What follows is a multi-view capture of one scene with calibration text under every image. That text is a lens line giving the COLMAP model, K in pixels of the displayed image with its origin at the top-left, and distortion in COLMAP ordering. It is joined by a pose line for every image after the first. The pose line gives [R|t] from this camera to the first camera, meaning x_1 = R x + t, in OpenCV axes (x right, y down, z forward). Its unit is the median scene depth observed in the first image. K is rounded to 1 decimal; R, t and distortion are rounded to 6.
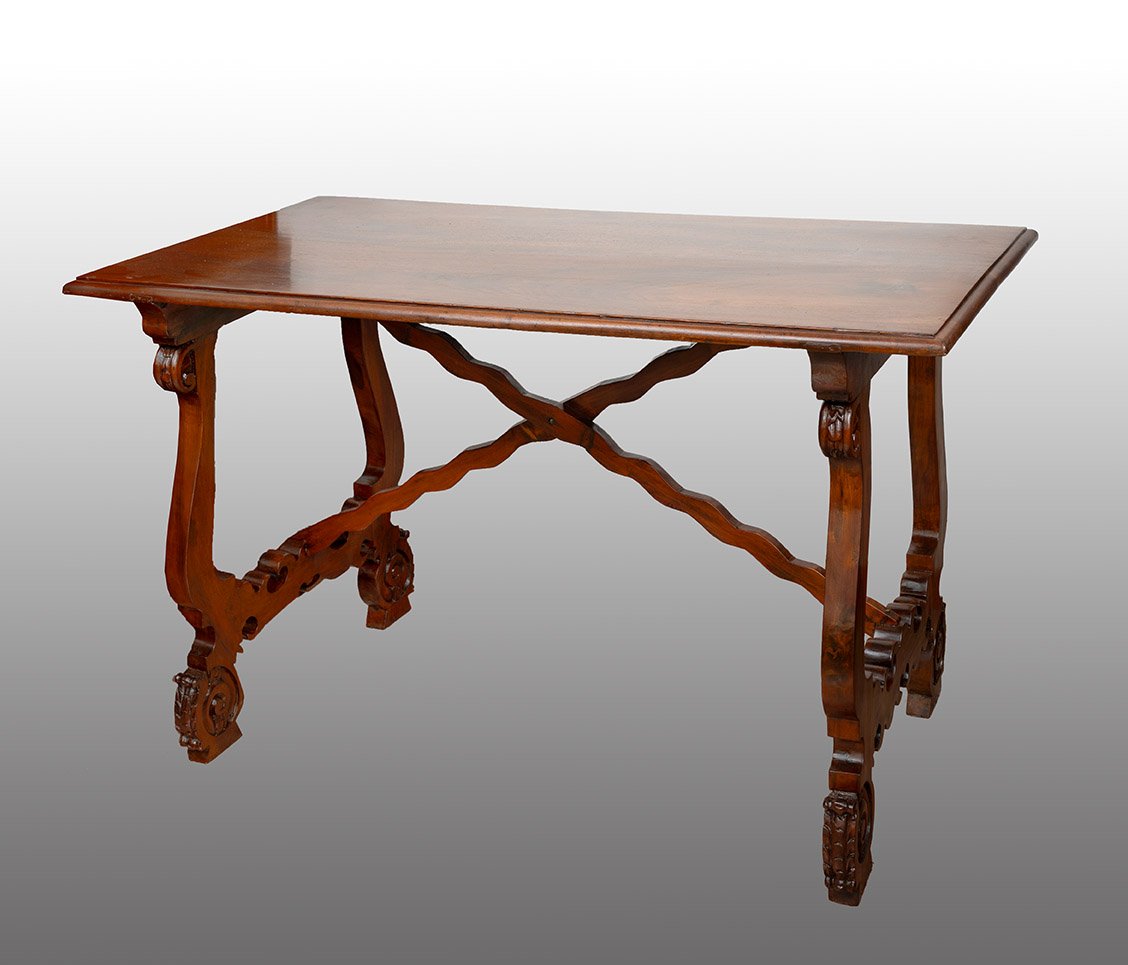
lens RADIAL K [[1577.0, 0, 571.3], [0, 1577.0, 440.1], [0, 0, 1]] dist [0.055576, 0.000000]
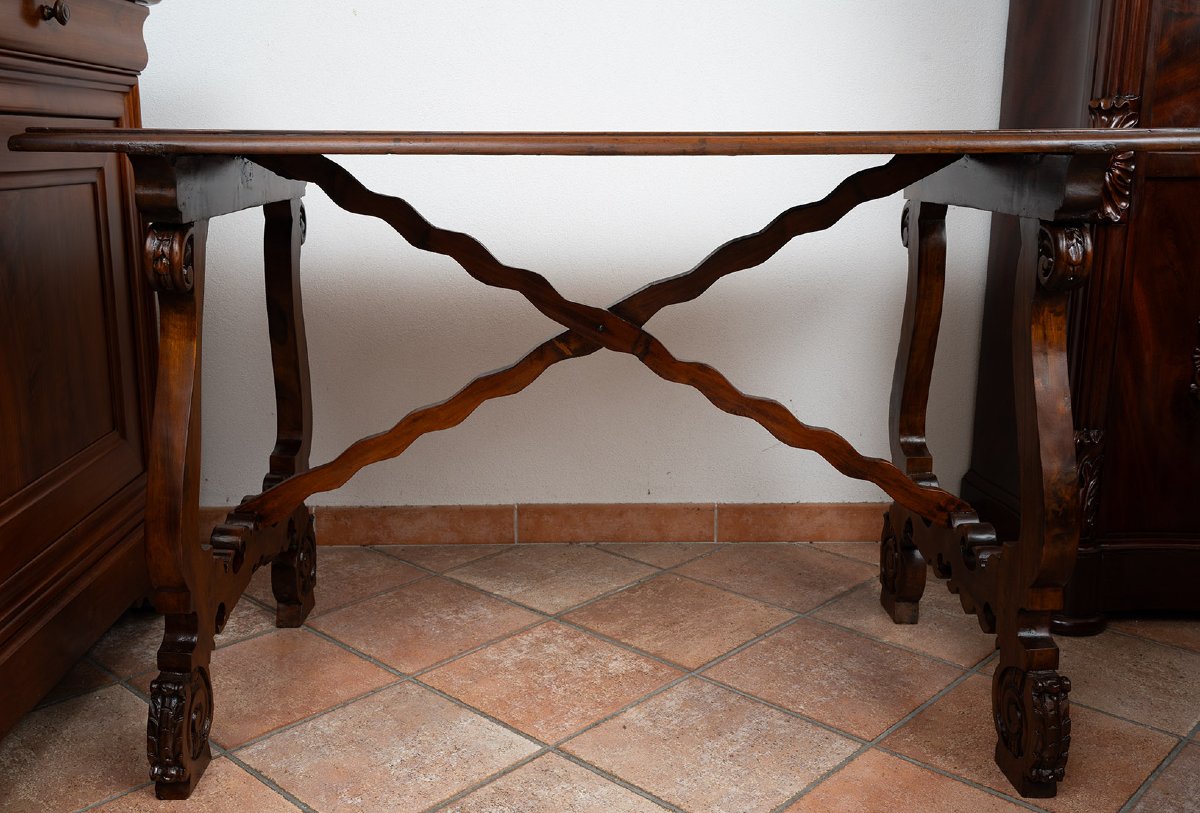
lens RADIAL K [[1184.1, 0, 589.7], [0, 1184.1, 408.3], [0, 0, 1]] dist [0.006139, 0.000000]
pose [[0.905027, -0.047405, 0.422705, -0.304489], [0.096115, 0.990859, -0.094663, 0.096241], [-0.414353, 0.126301, 0.901310, 0.406262]]
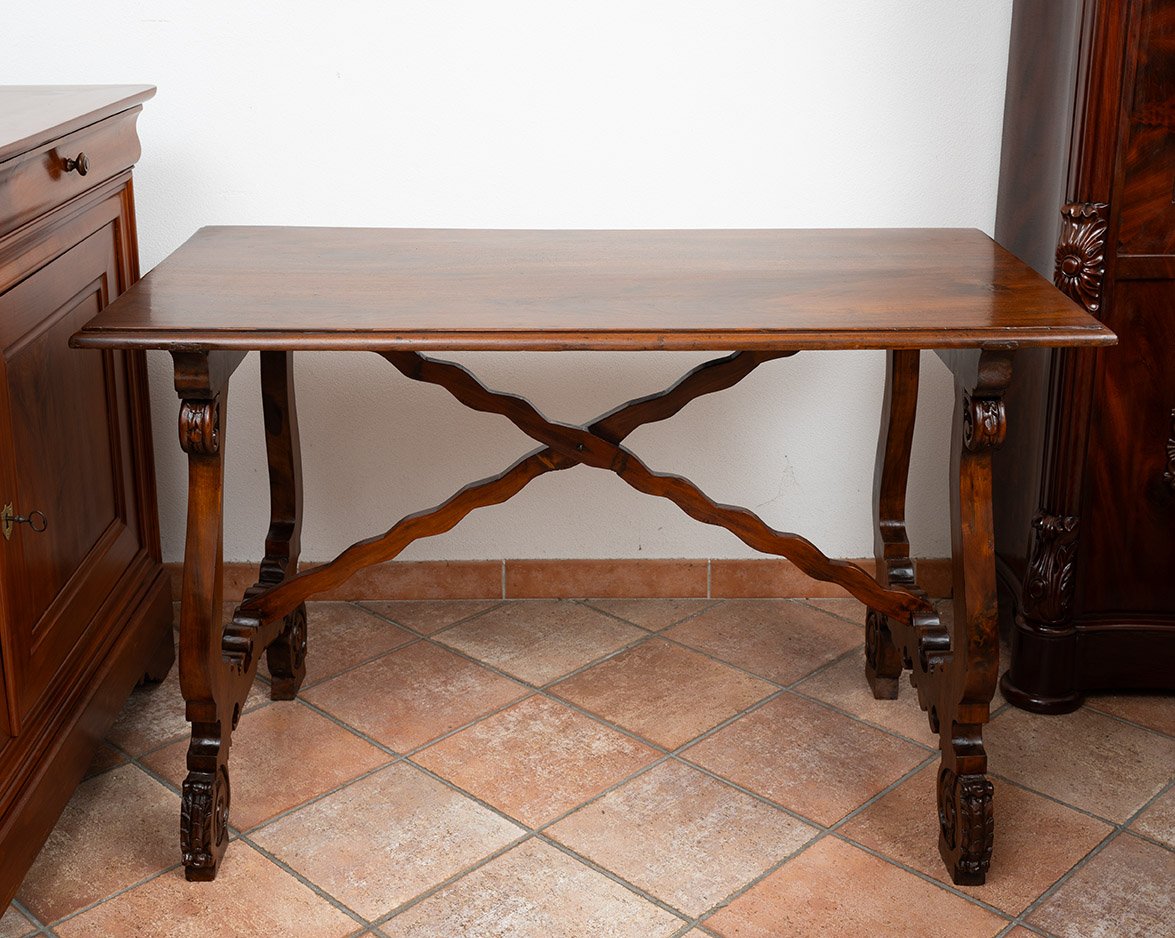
lens RADIAL K [[1593.1, 0, 572.4], [0, 1593.1, 364.1], [0, 0, 1]] dist [0.006684, 0.000000]
pose [[0.913817, -0.070685, 0.399928, -0.401924], [0.094482, 0.994720, -0.040076, -0.023917], [-0.394983, 0.074408, 0.915670, 0.113184]]
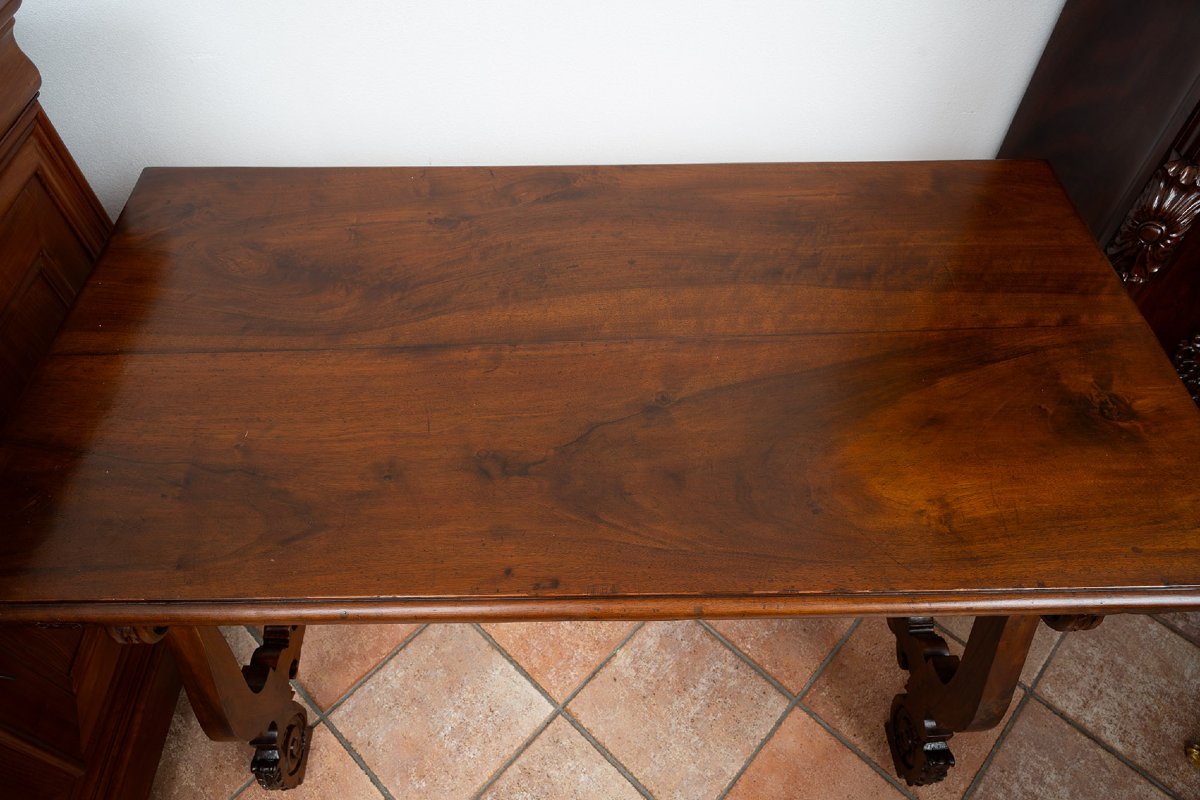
lens RADIAL K [[802.5, 0, 599.3], [0, 802.5, 417.8], [0, 0, 1]] dist [-0.005891, -0.000433]
pose [[0.905648, -0.312711, 0.286381, -0.133282], [0.104922, 0.819638, 0.563192, -0.299258], [-0.410845, -0.480006, 0.775113, 0.655127]]
